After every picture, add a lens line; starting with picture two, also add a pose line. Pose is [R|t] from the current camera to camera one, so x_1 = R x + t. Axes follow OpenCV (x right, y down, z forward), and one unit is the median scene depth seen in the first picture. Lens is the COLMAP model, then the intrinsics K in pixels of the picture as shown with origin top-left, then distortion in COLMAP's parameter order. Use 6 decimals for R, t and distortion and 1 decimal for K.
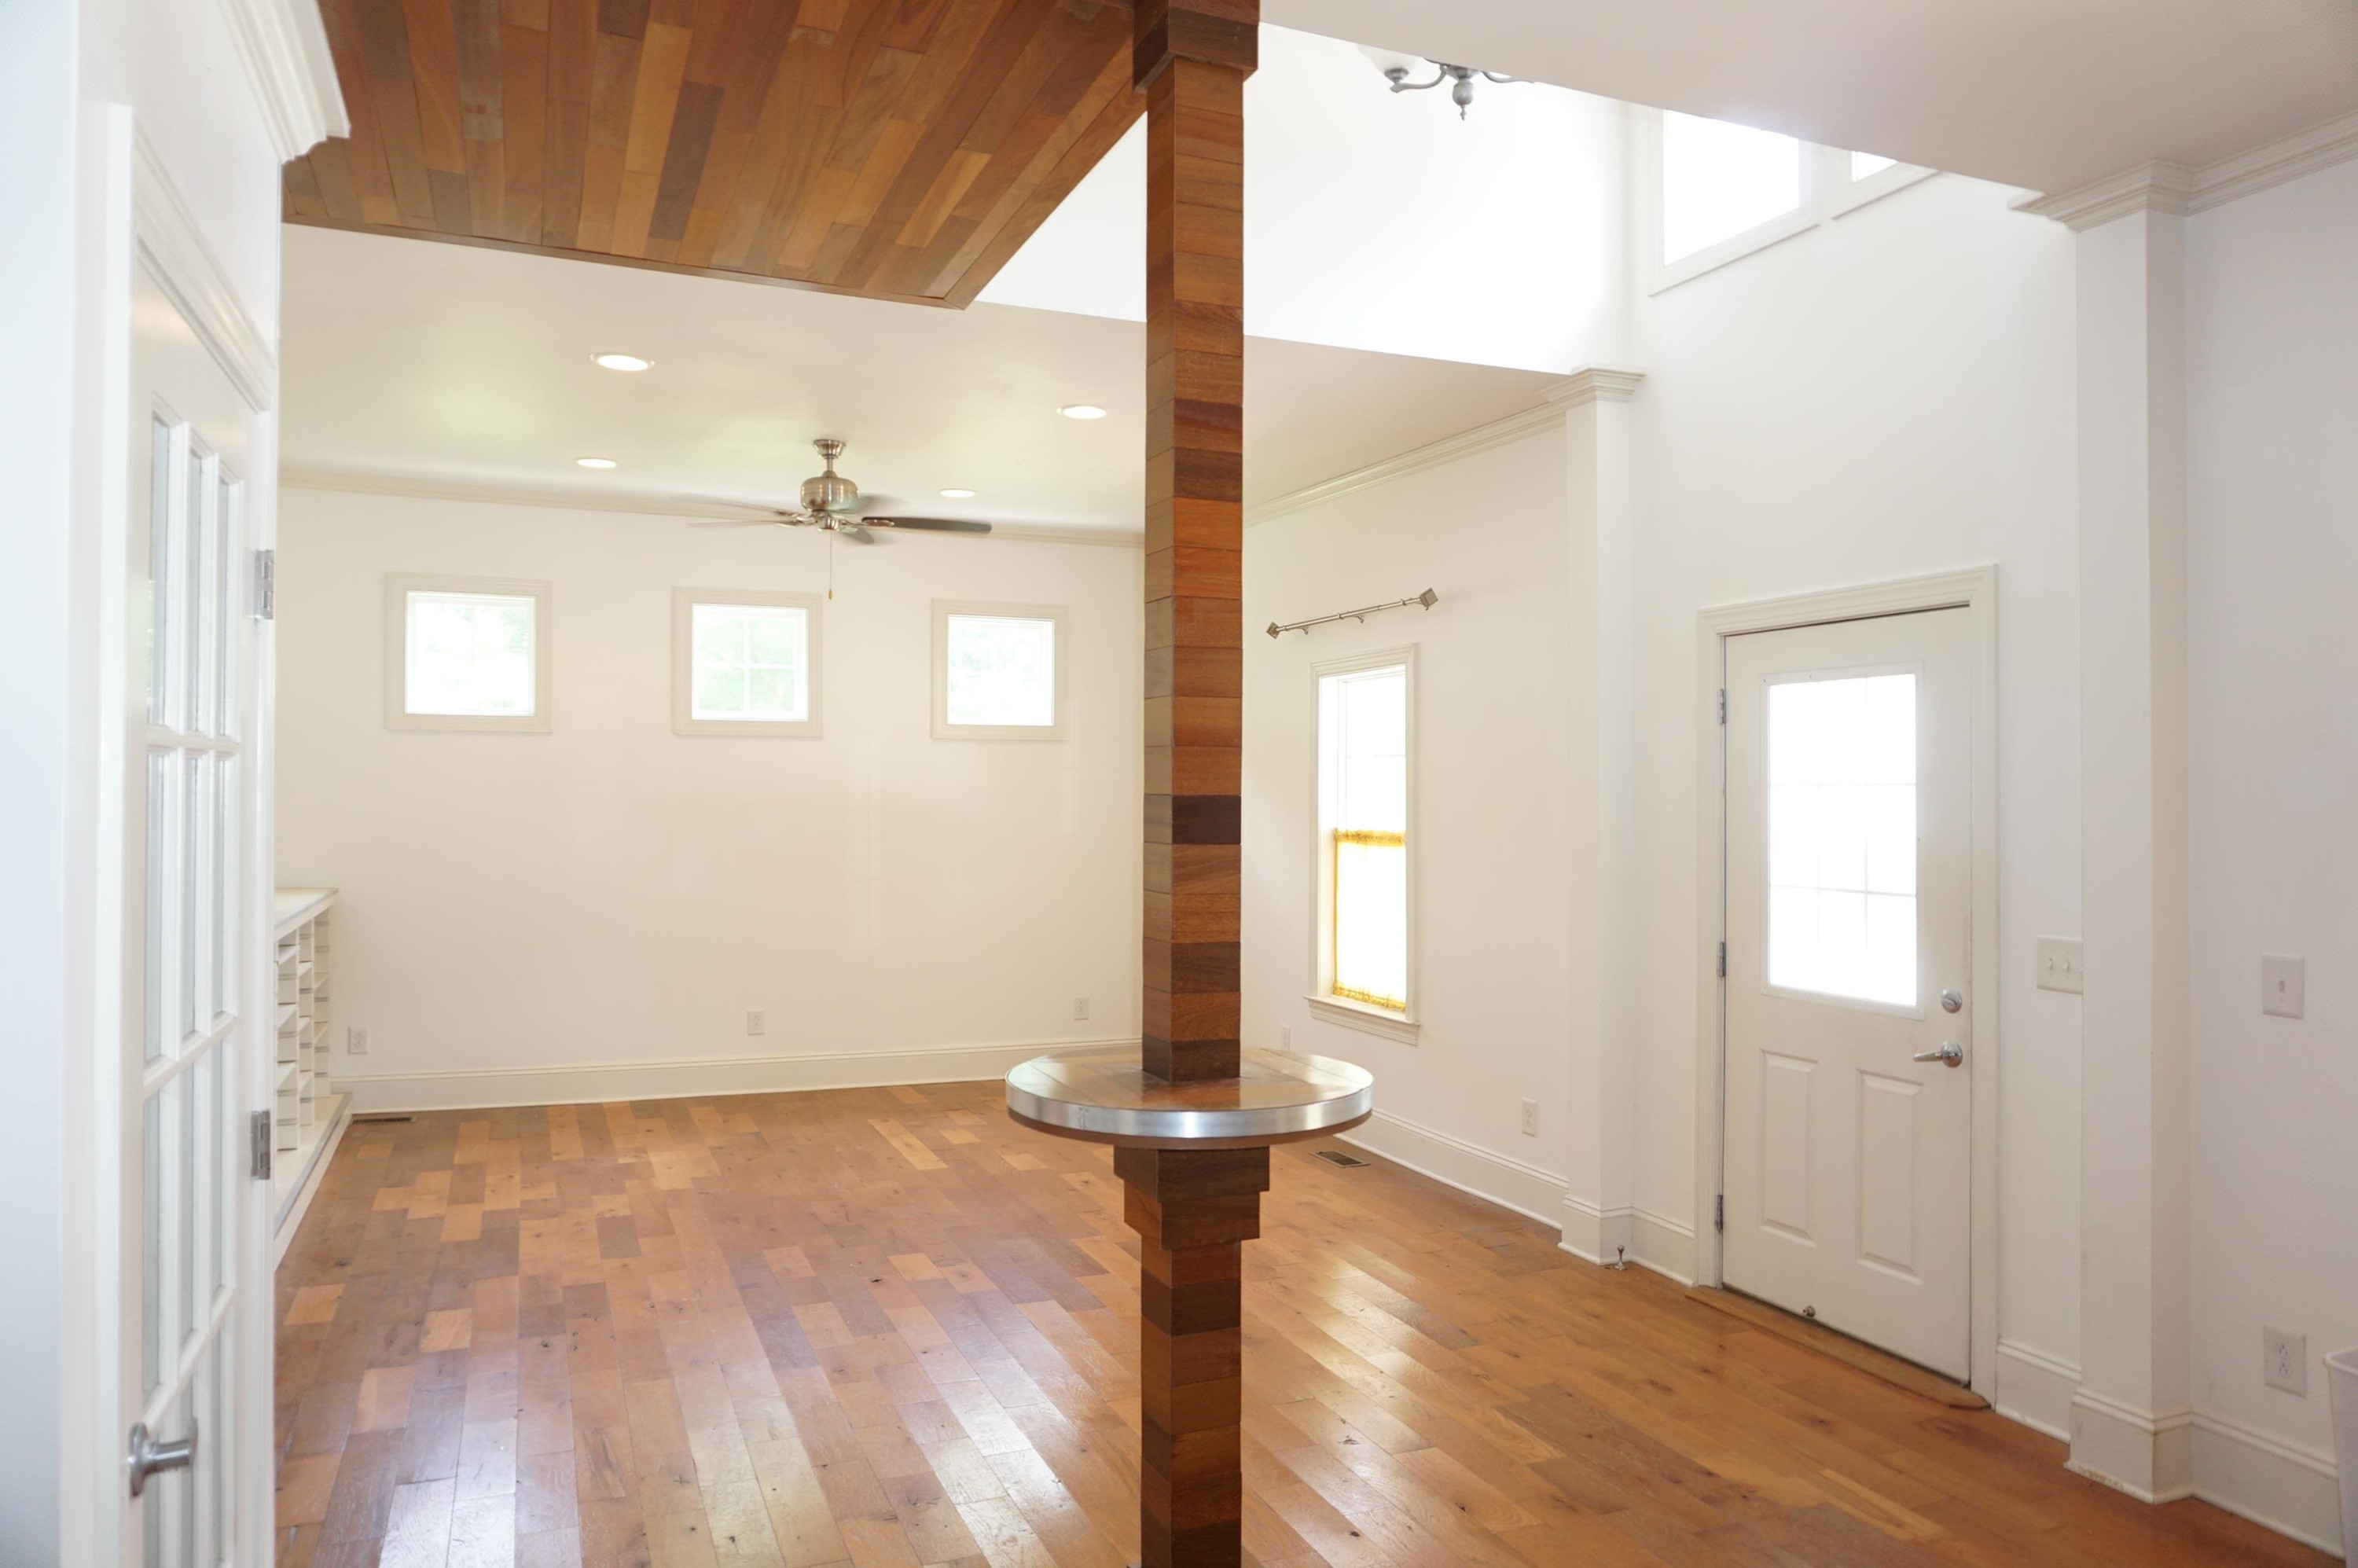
lens RADIAL K [[1560.0, 0, 1166.5], [0, 1560.0, 782.8], [0, 0, 1]] dist [-0.039945, 0.003188]
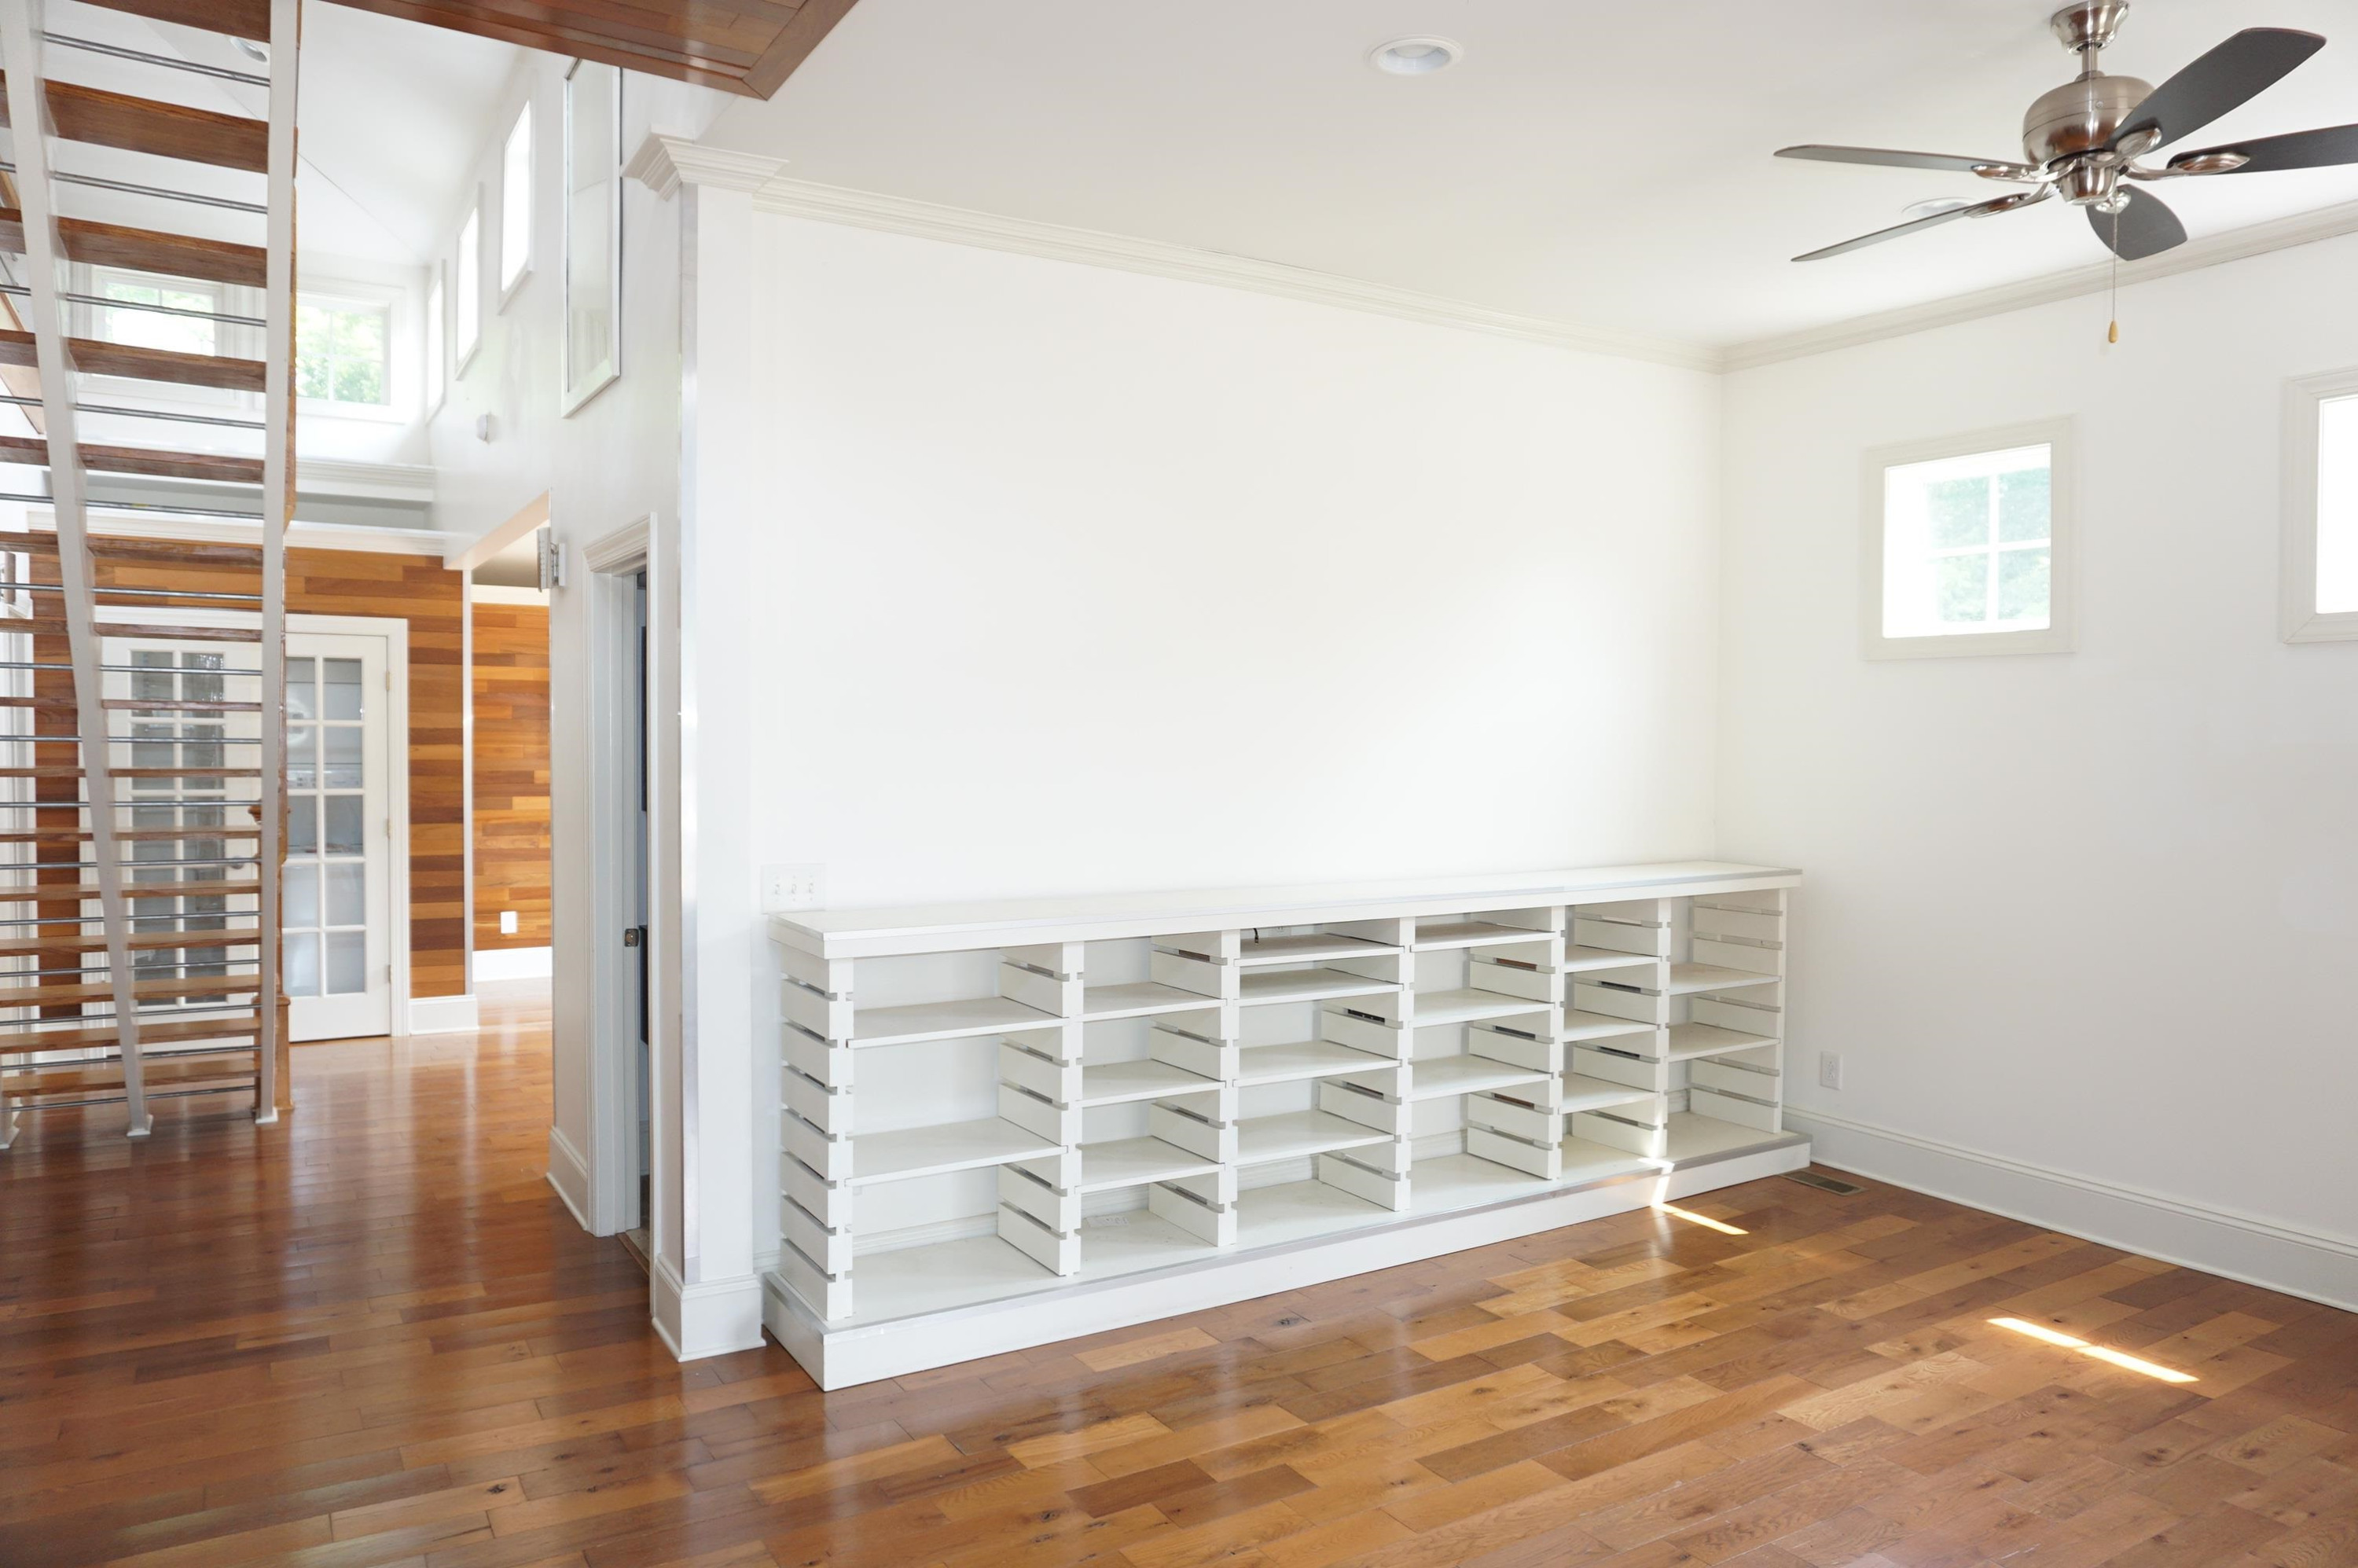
lens RADIAL K [[1528.1, 0, 1148.7], [0, 1528.1, 792.9], [0, 0, 1]] dist [-0.034357, 0.001750]
pose [[0.151949, 0.029925, -0.987935, 0.176731], [0.002066, 0.999530, 0.030594, 0.005621], [0.988386, -0.006690, 0.151816, 0.580172]]
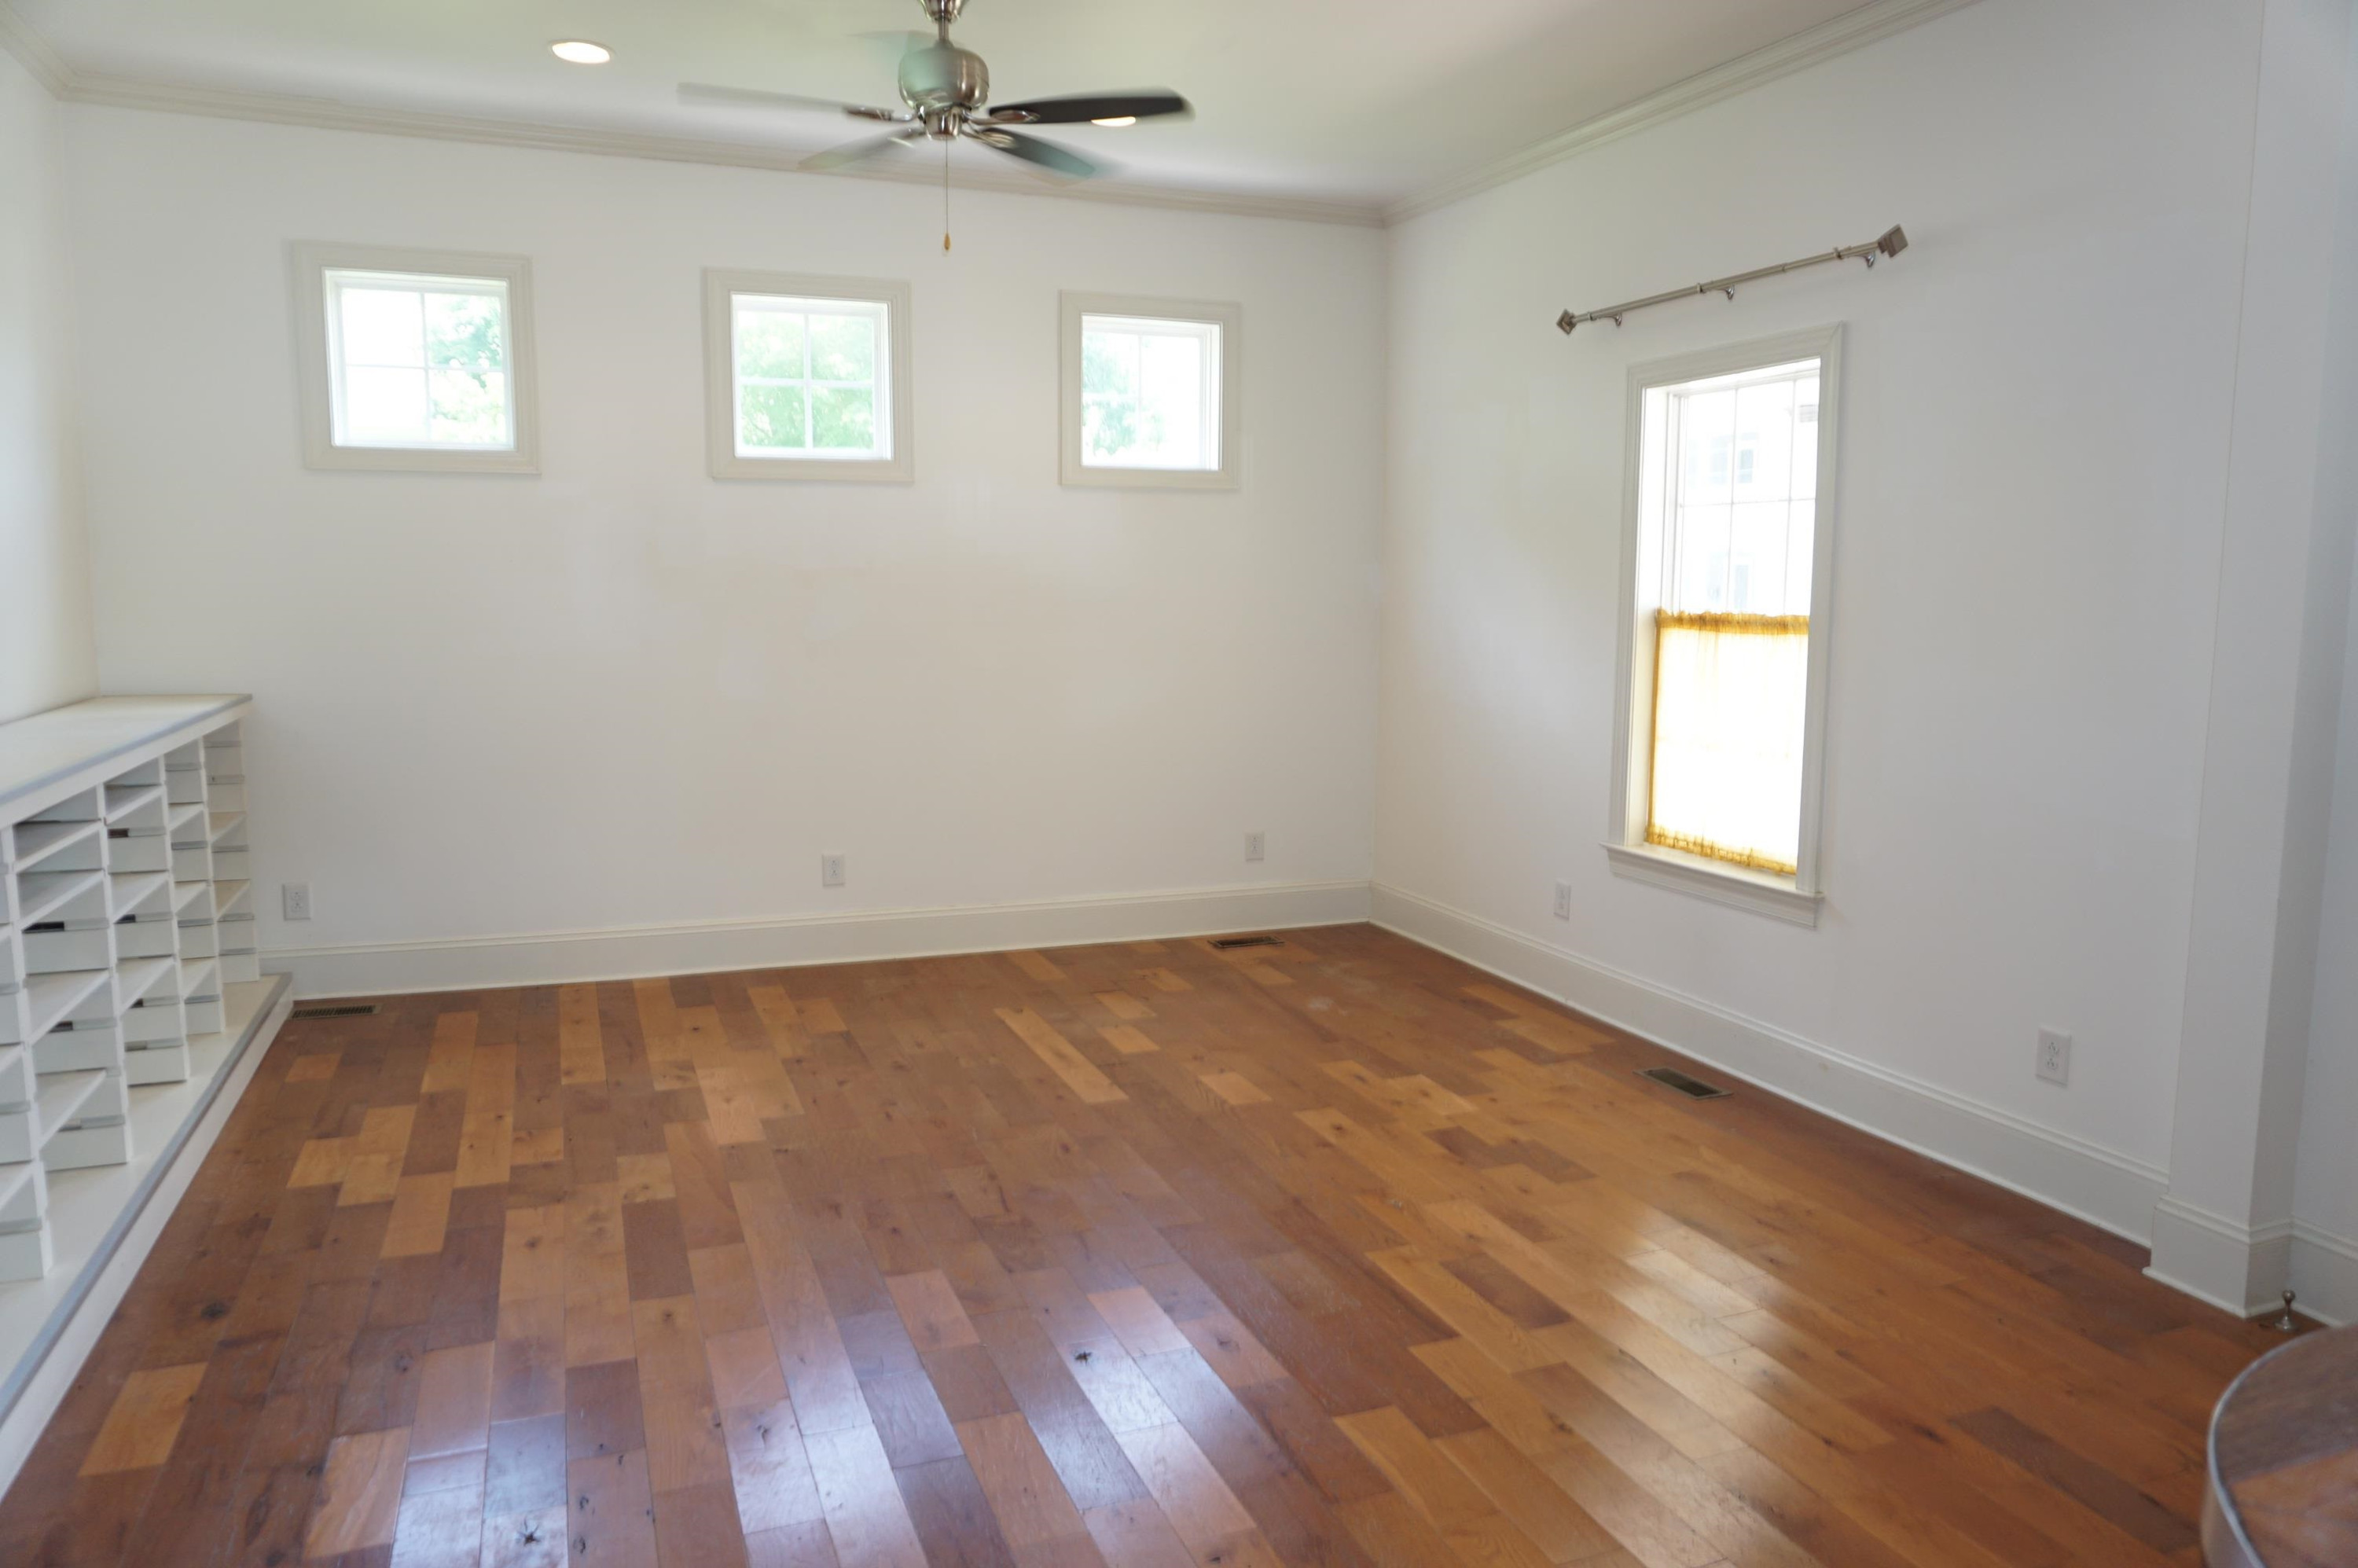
lens RADIAL K [[1560.0, 0, 1166.5], [0, 1560.0, 782.8], [0, 0, 1]] dist [-0.039945, 0.003188]
pose [[0.999765, 0.003256, -0.021416, -0.100391], [-0.000325, 0.990783, 0.135459, 0.012738], [0.021660, -0.135420, 0.990551, 0.305219]]
